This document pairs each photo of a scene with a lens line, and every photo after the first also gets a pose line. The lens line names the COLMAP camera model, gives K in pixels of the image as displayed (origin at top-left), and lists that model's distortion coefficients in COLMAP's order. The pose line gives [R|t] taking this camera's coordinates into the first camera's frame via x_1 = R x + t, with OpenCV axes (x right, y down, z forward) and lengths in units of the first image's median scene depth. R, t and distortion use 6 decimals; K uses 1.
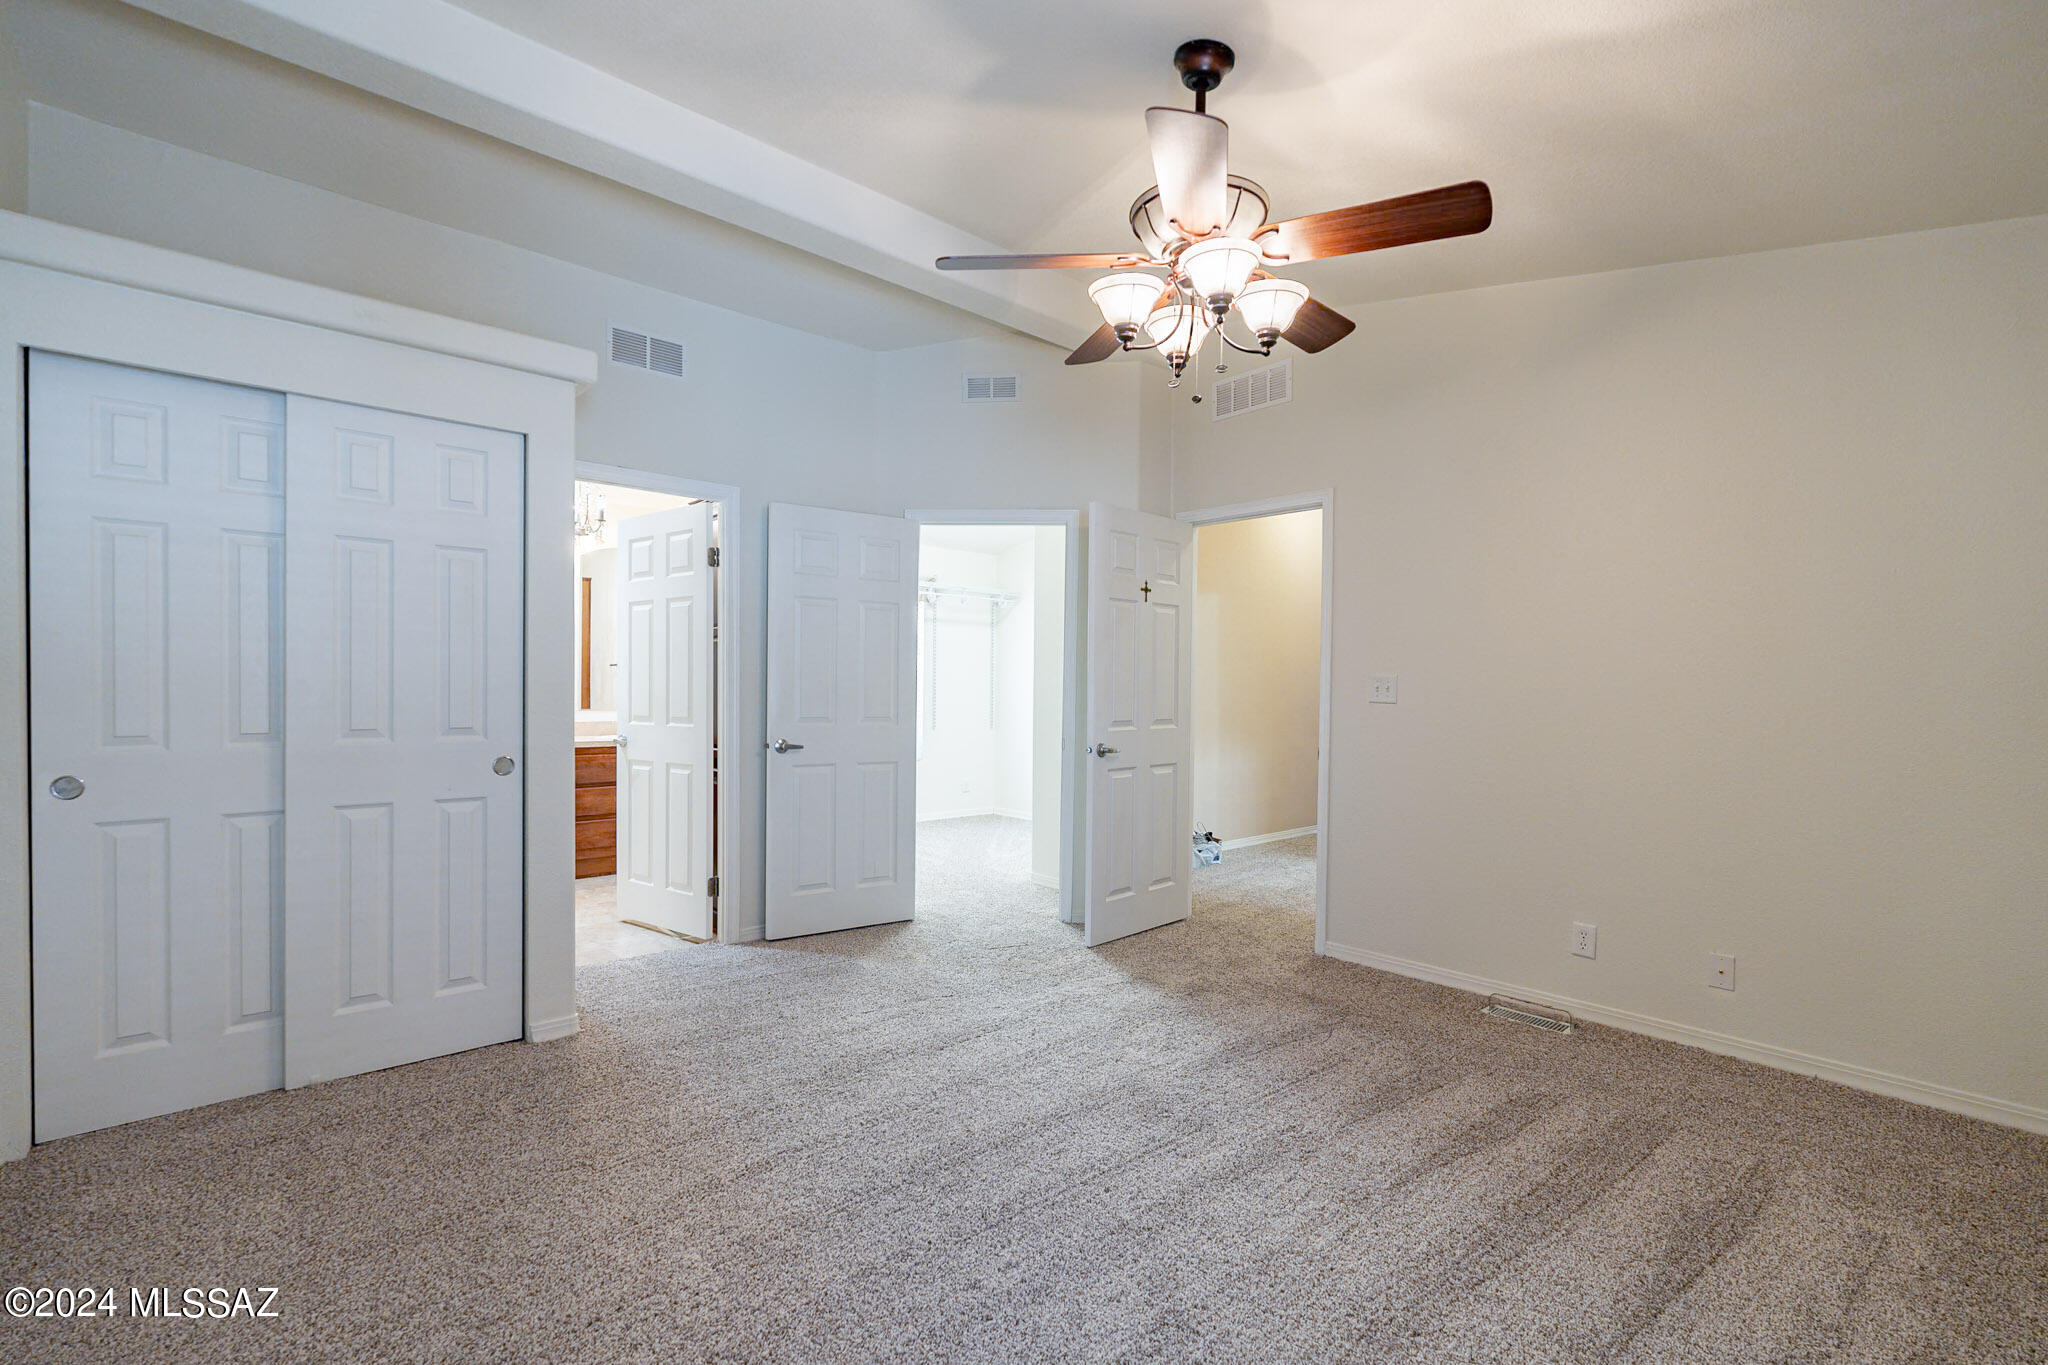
lens RADIAL K [[905.8, 0, 1016.8], [0, 905.8, 687.0], [0, 0, 1]] dist [0.001711, 0.000003]
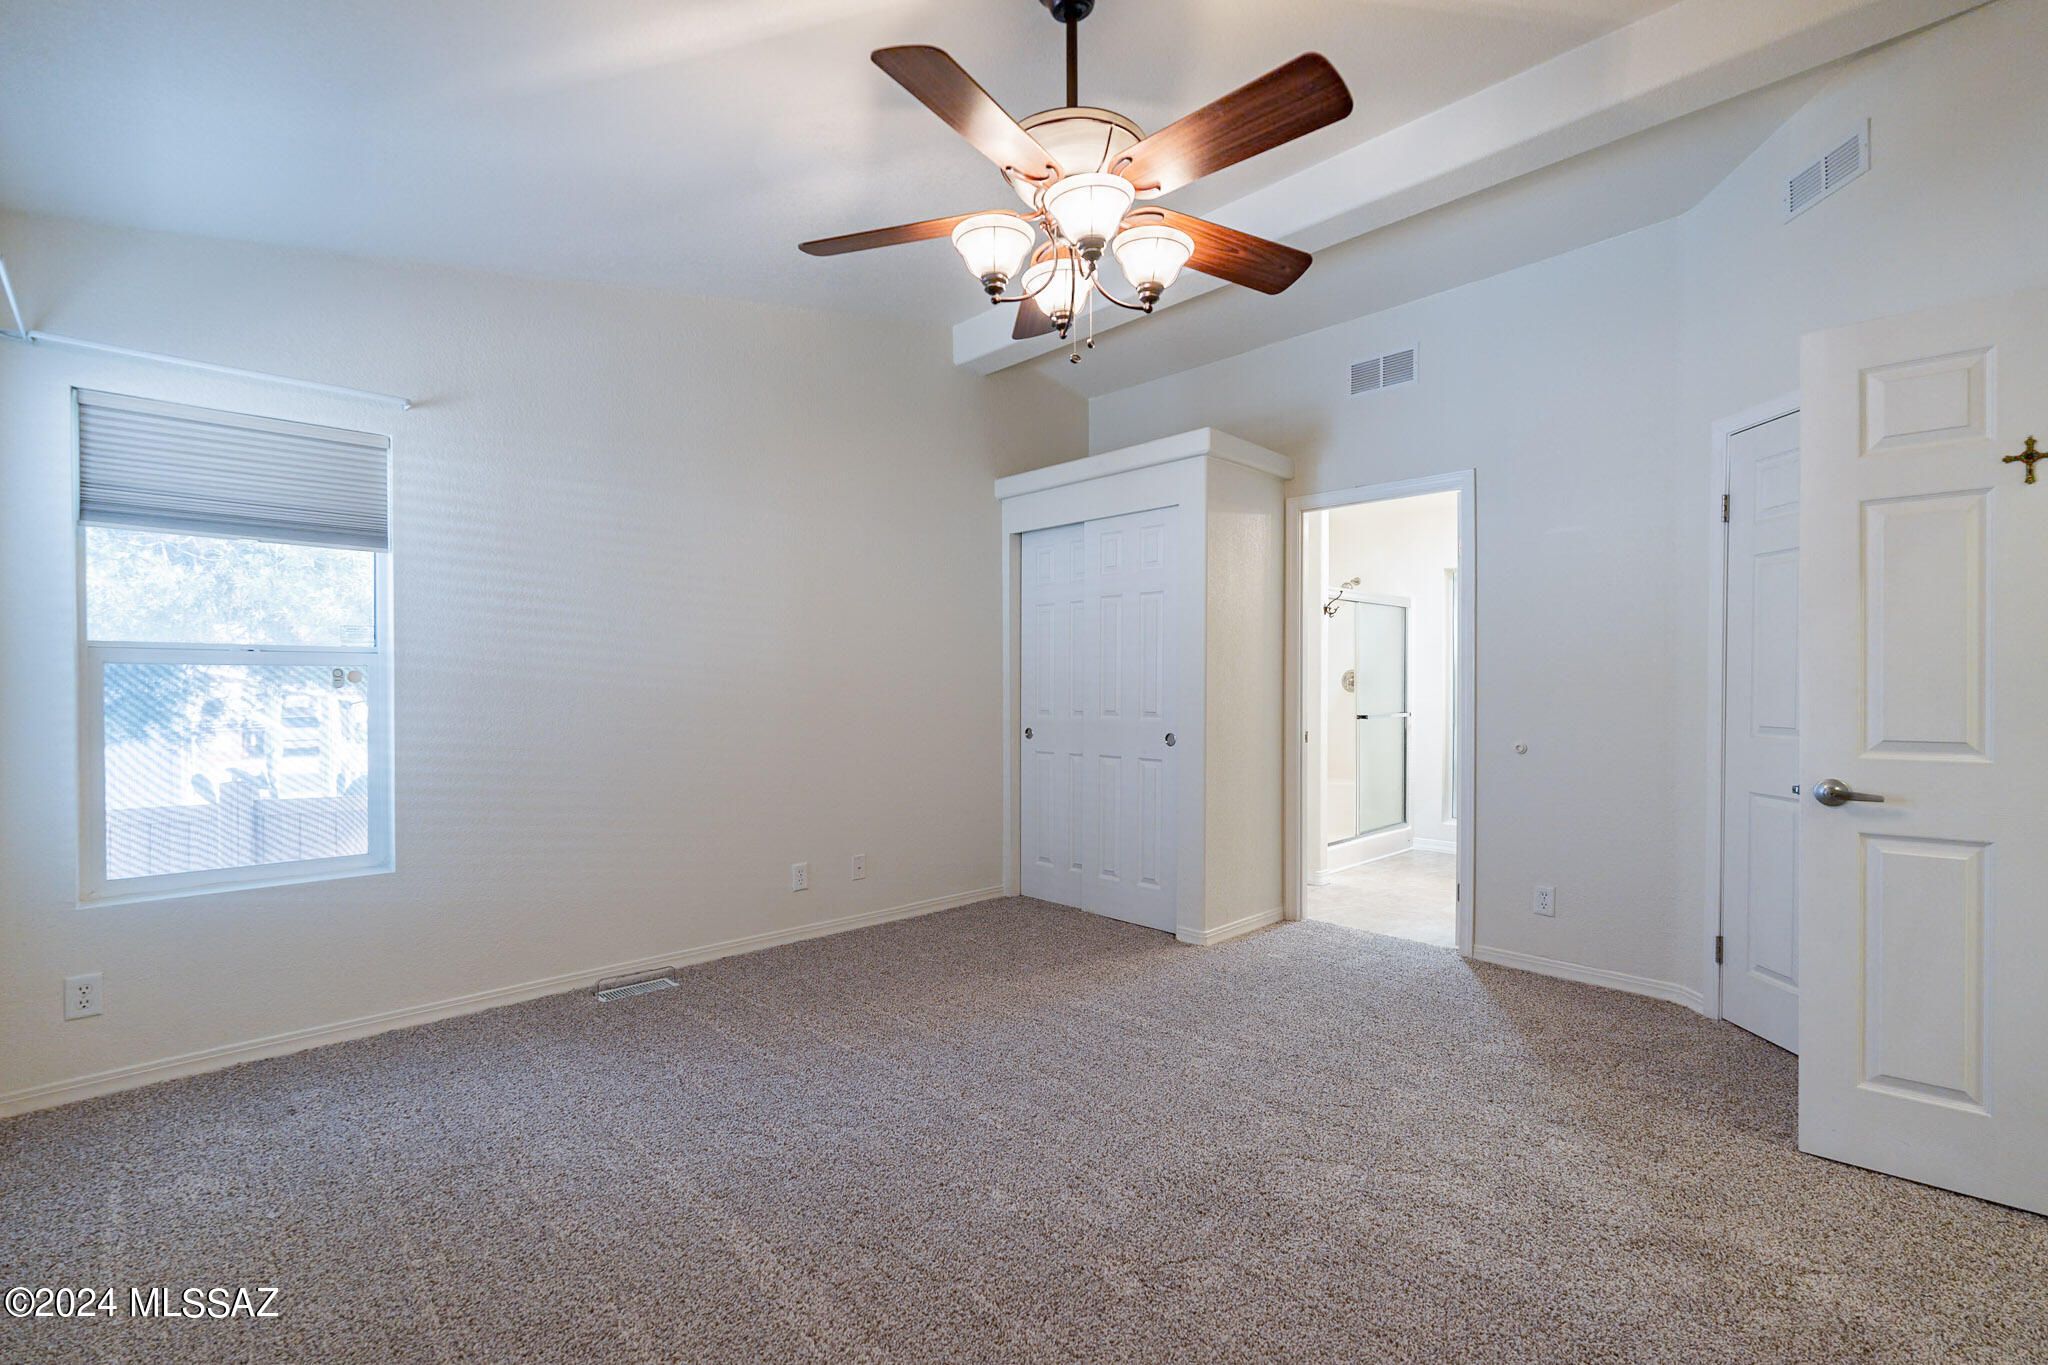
lens RADIAL K [[905.8, 0, 1016.8], [0, 905.8, 687.0], [0, 0, 1]] dist [0.001711, 0.000003]
pose [[0.034795, -0.010440, -0.999340, 0.879382], [-0.000691, 0.999945, -0.010470, 0.019755], [0.999394, 0.001054, 0.034786, 0.725626]]
